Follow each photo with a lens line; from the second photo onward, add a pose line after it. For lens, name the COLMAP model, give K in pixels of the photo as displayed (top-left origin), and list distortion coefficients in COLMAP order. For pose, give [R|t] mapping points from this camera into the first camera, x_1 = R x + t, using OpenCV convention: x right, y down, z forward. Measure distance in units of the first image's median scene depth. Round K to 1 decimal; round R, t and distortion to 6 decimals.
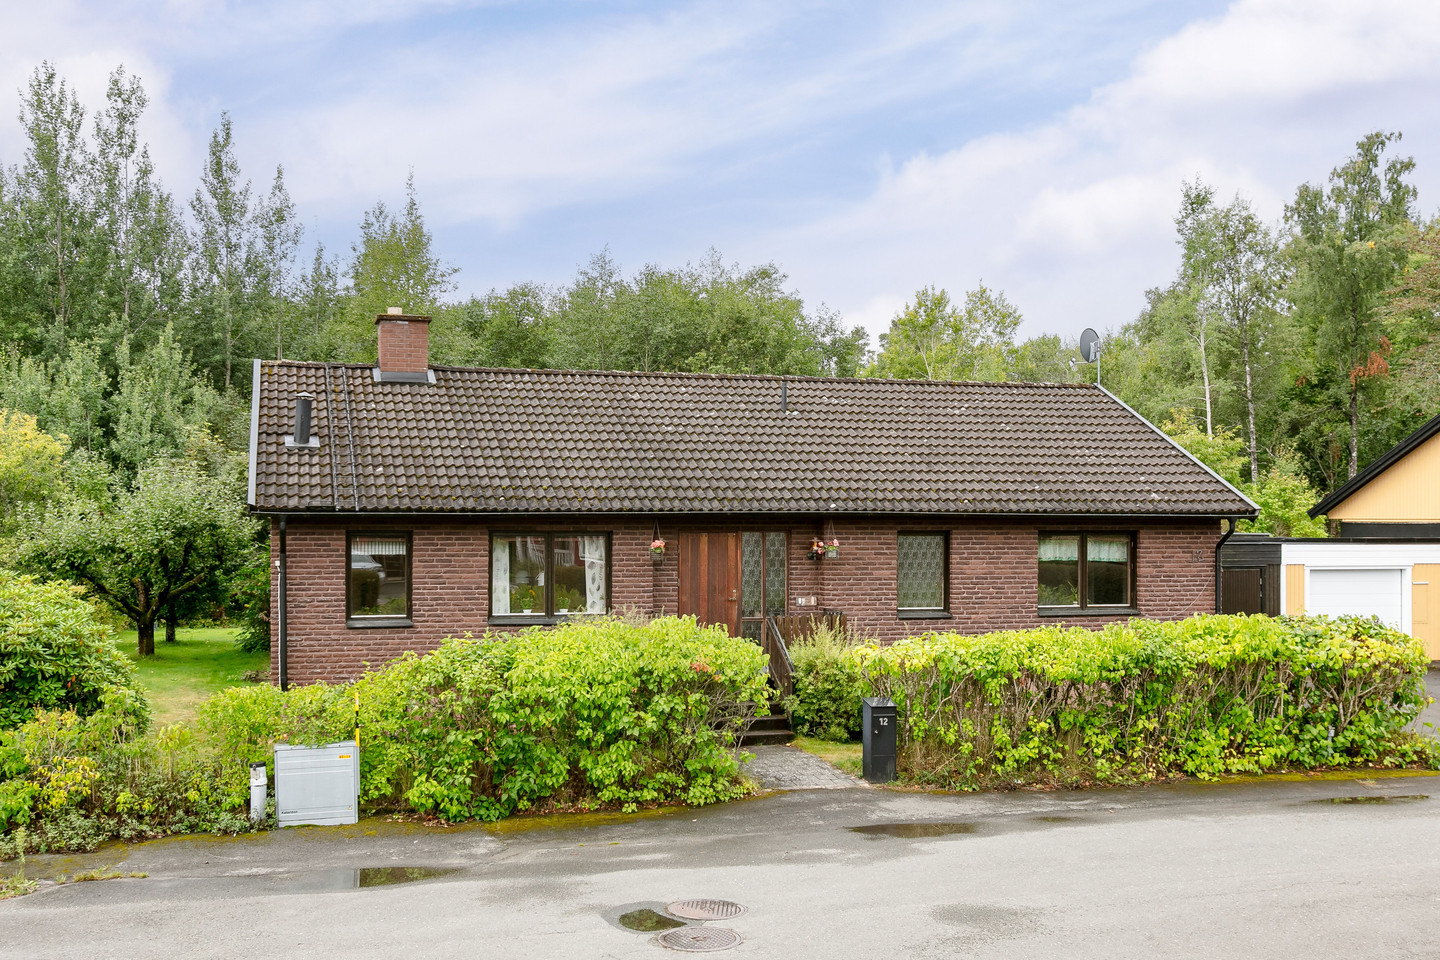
lens RADIAL K [[1254.2, 0, 718.8], [0, 1254.2, 486.3], [0, 0, 1]] dist [-0.006486, -0.001330]
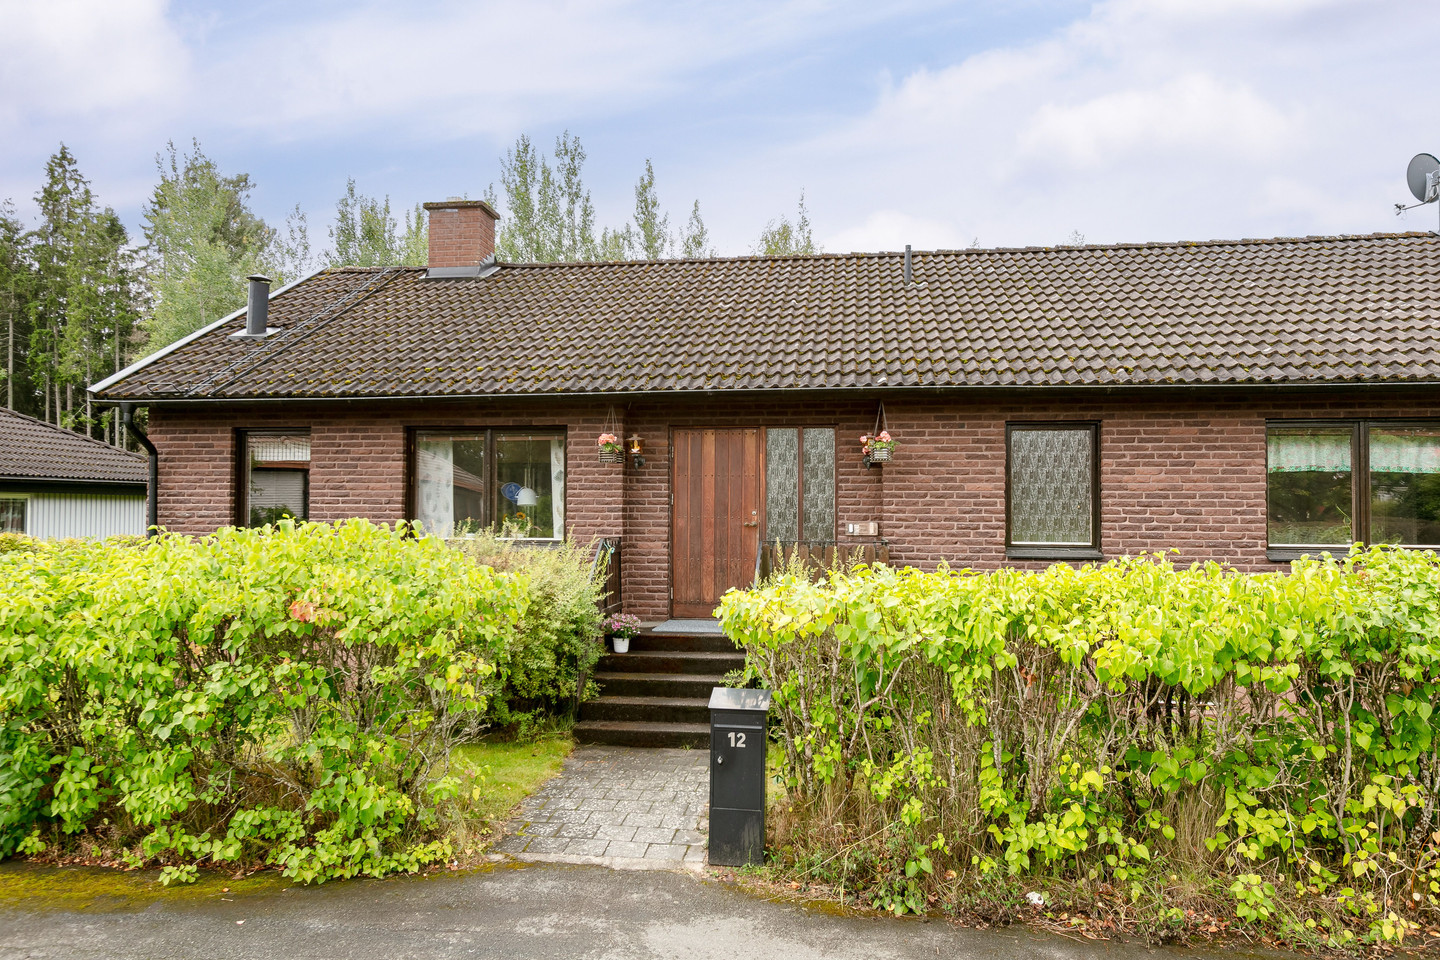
lens RADIAL K [[1017.2, 0, 722.3], [0, 1017.2, 471.5], [0, 0, 1]] dist [0.008669, 0.003163]
pose [[0.925404, -0.013561, -0.378739, 0.267890], [0.012261, 0.999908, -0.005843, 0.081680], [0.378784, 0.000764, 0.925485, 0.605454]]
